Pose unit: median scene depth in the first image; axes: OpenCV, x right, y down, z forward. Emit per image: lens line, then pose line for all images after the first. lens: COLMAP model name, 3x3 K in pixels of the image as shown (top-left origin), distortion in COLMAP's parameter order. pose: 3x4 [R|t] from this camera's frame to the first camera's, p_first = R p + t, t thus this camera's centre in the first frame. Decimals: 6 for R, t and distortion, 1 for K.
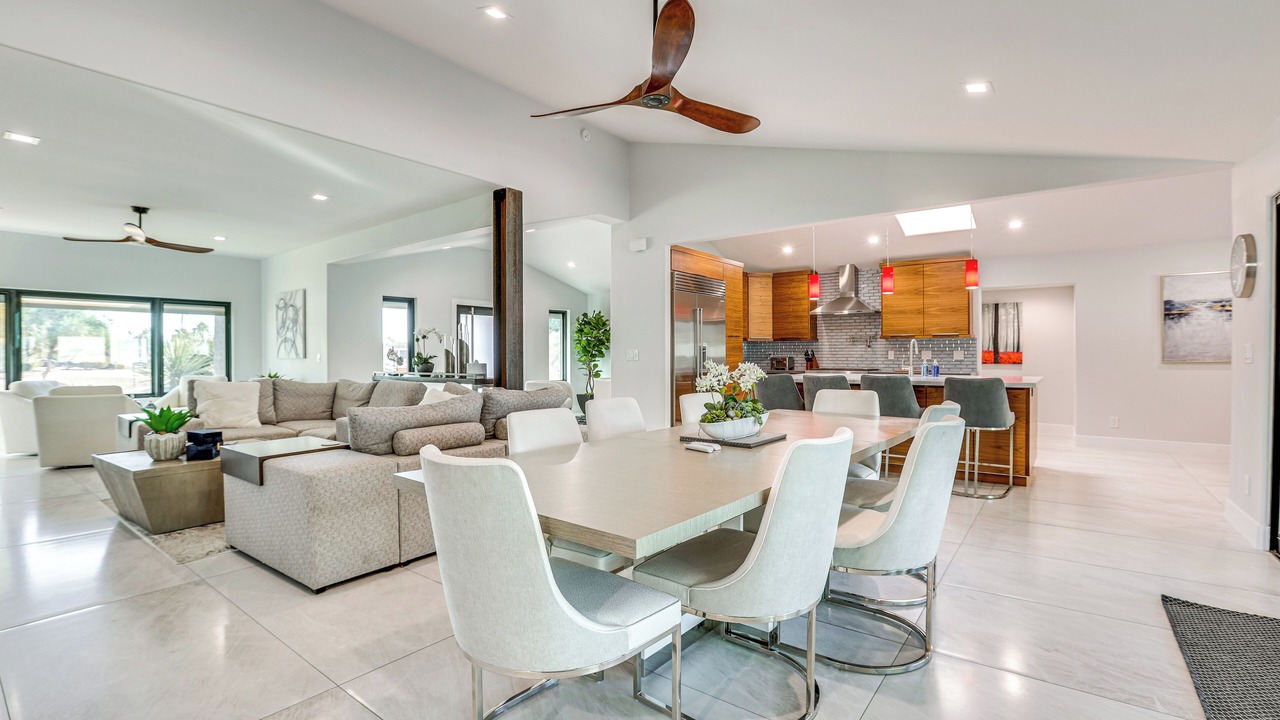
lens RADIAL K [[584.5, 0, 642.3], [0, 584.5, 363.9], [0, 0, 1]] dist [-0.013445, 0.002854]
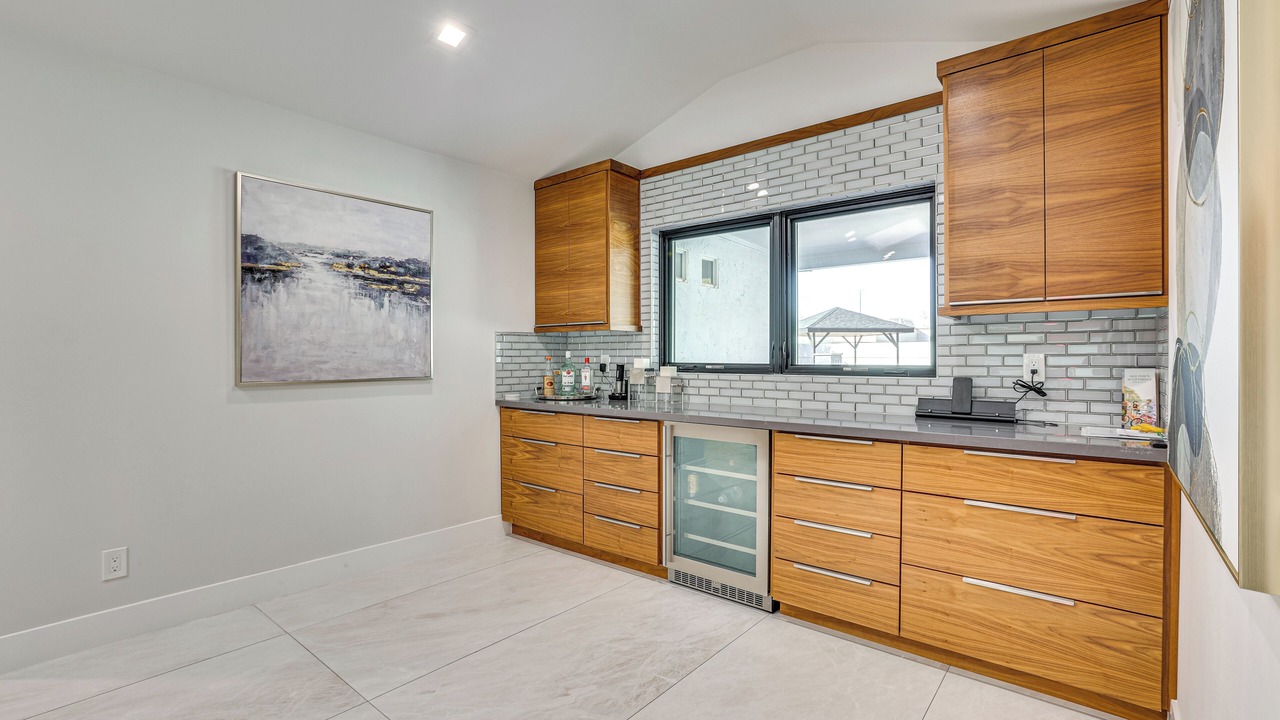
lens RADIAL K [[584.5, 0, 633.7], [0, 584.5, 357.8], [0, 0, 1]] dist [-0.013445, 0.002854]
pose [[0.038511, 0.001215, 0.999257, 0.511197], [0.004904, 0.999987, -0.001405, -0.020821], [-0.999246, 0.004955, 0.038504, 0.721305]]
